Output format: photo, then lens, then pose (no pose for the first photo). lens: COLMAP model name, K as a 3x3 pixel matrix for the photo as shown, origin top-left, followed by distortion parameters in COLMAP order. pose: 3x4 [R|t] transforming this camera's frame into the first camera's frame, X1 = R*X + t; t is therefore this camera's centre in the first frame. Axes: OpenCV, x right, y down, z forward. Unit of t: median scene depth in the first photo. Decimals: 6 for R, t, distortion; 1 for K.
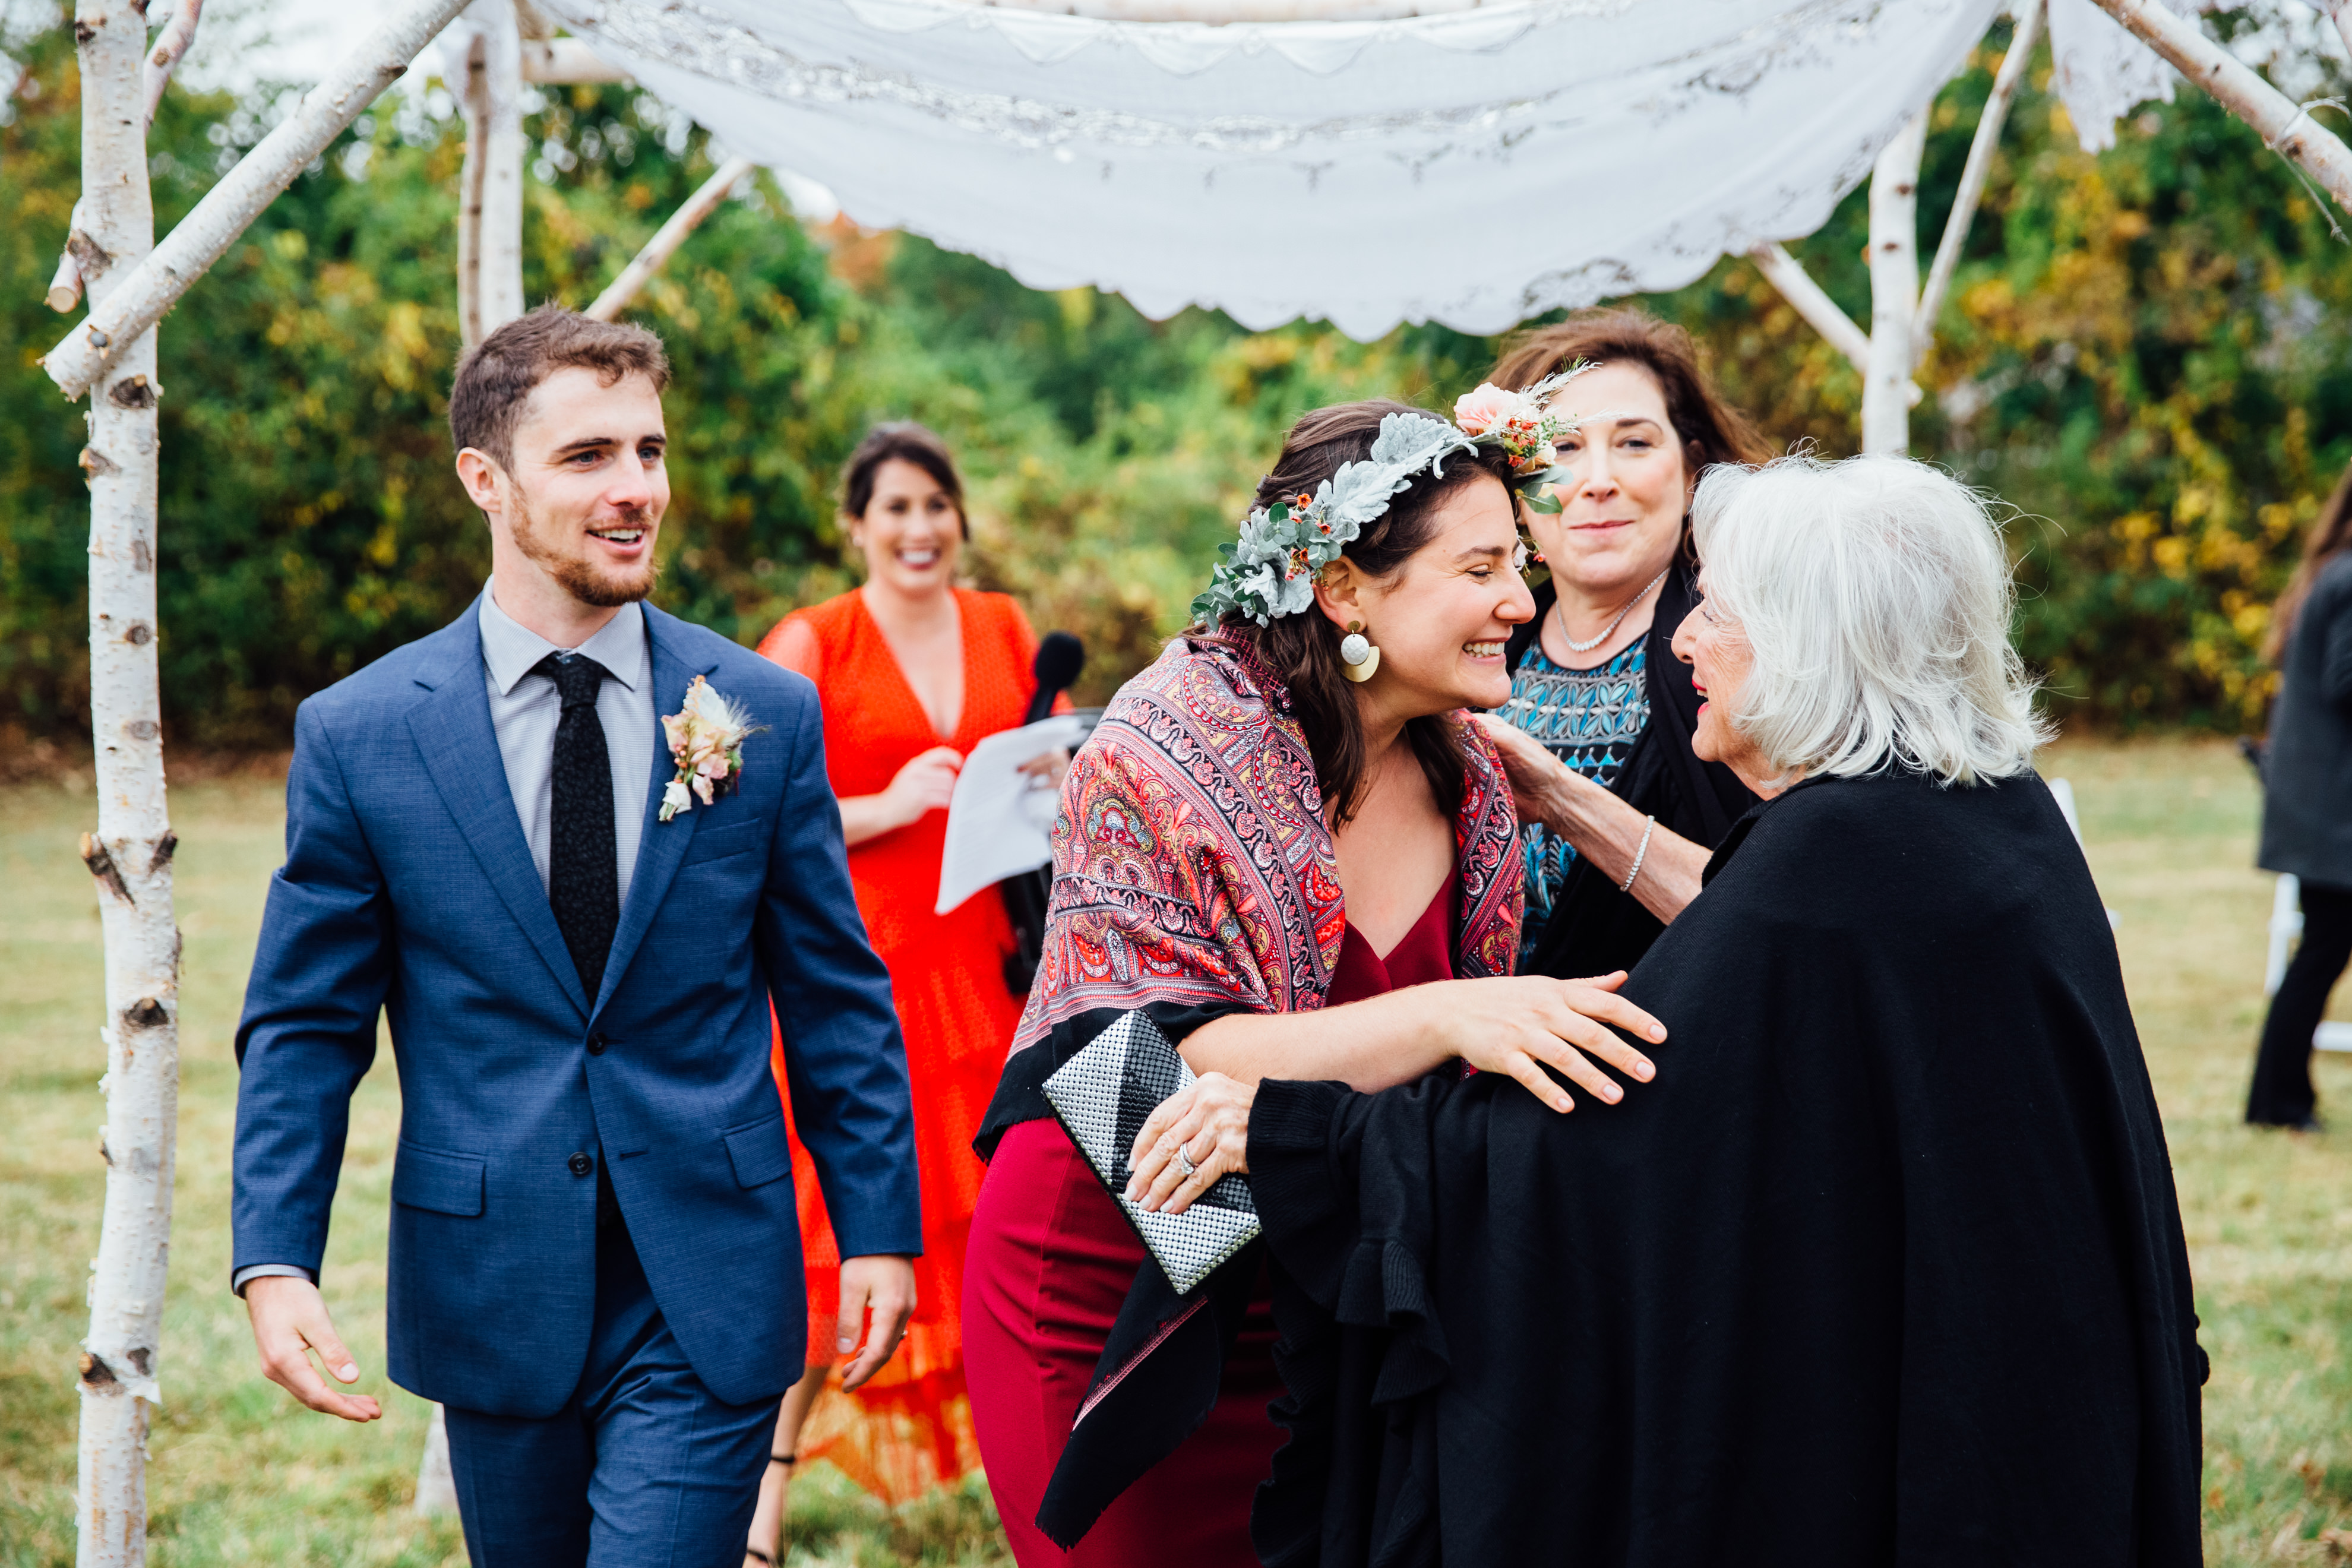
lens RADIAL K [[3924.4, 0, 1176.8], [0, 3924.4, 770.1], [0, 0, 1]] dist [-0.007806, 0.000000]
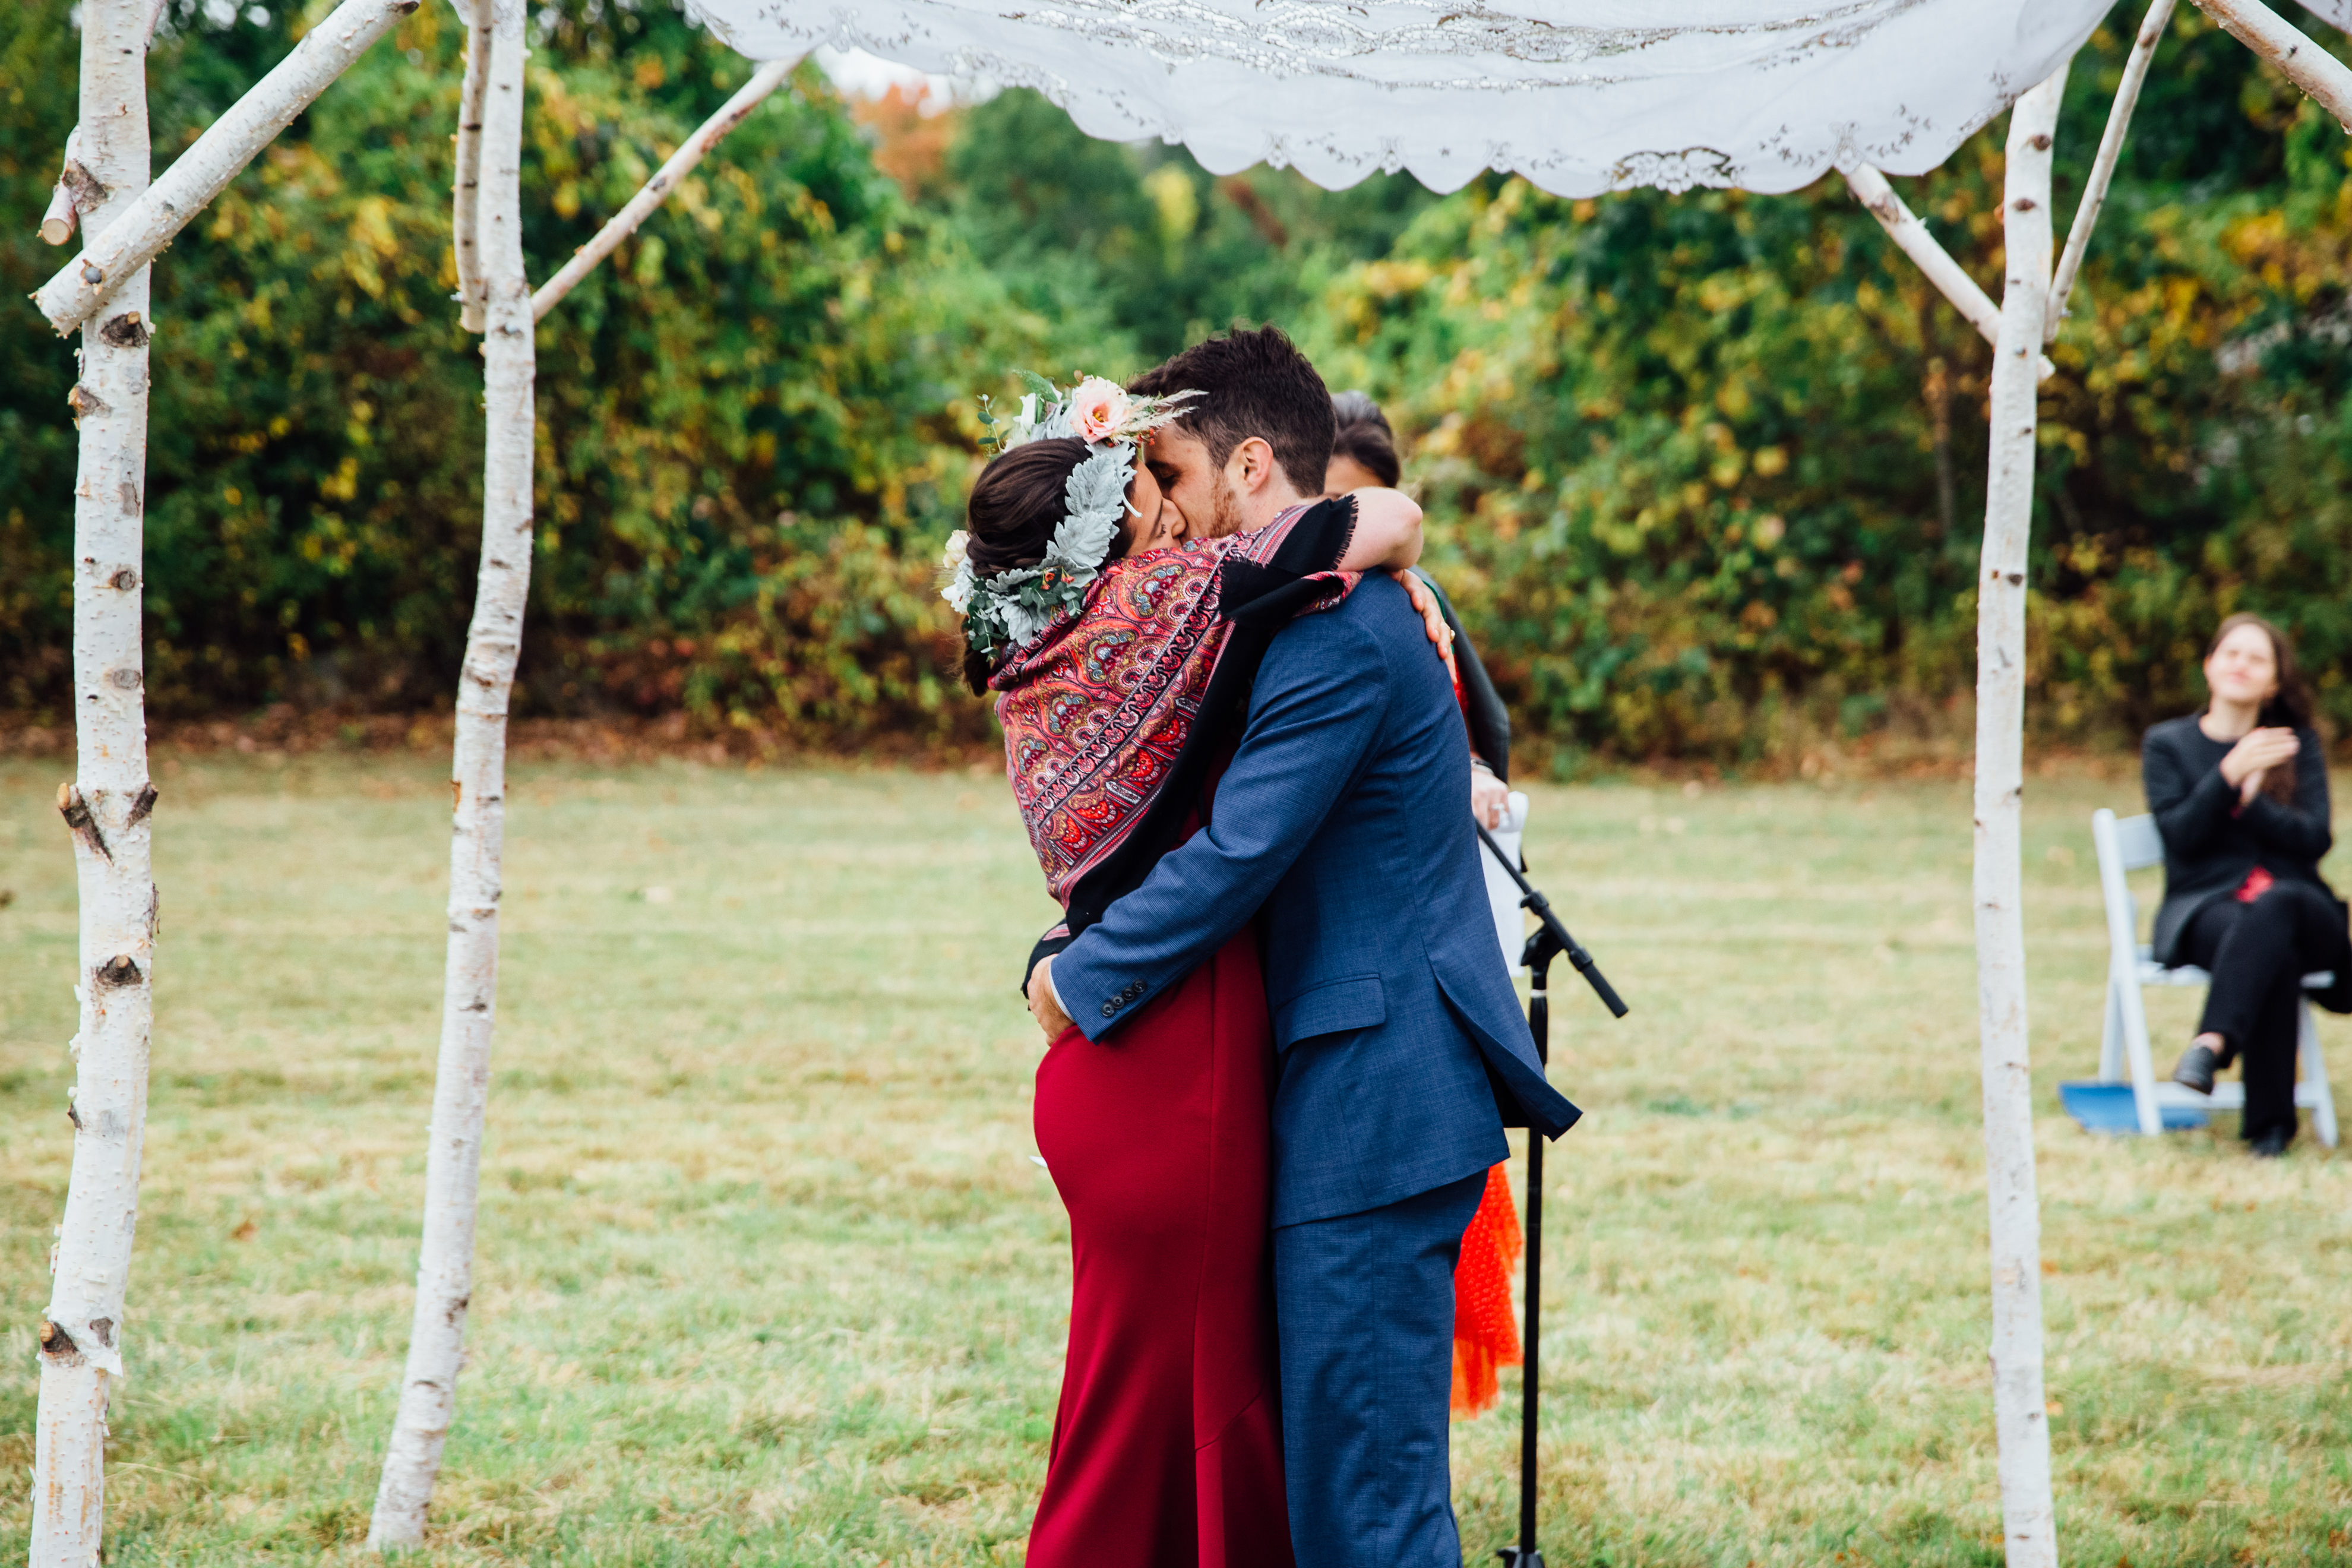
lens RADIAL K [[4767.2, 0, 1175.2], [0, 4767.2, 789.8], [0, 0, 1]] dist [0.037820, 0.000000]
pose [[0.999320, 0.028883, -0.022921, 0.014791], [-0.028811, 0.999579, 0.003482, 0.003599], [0.023012, -0.002819, 0.999731, -0.110432]]
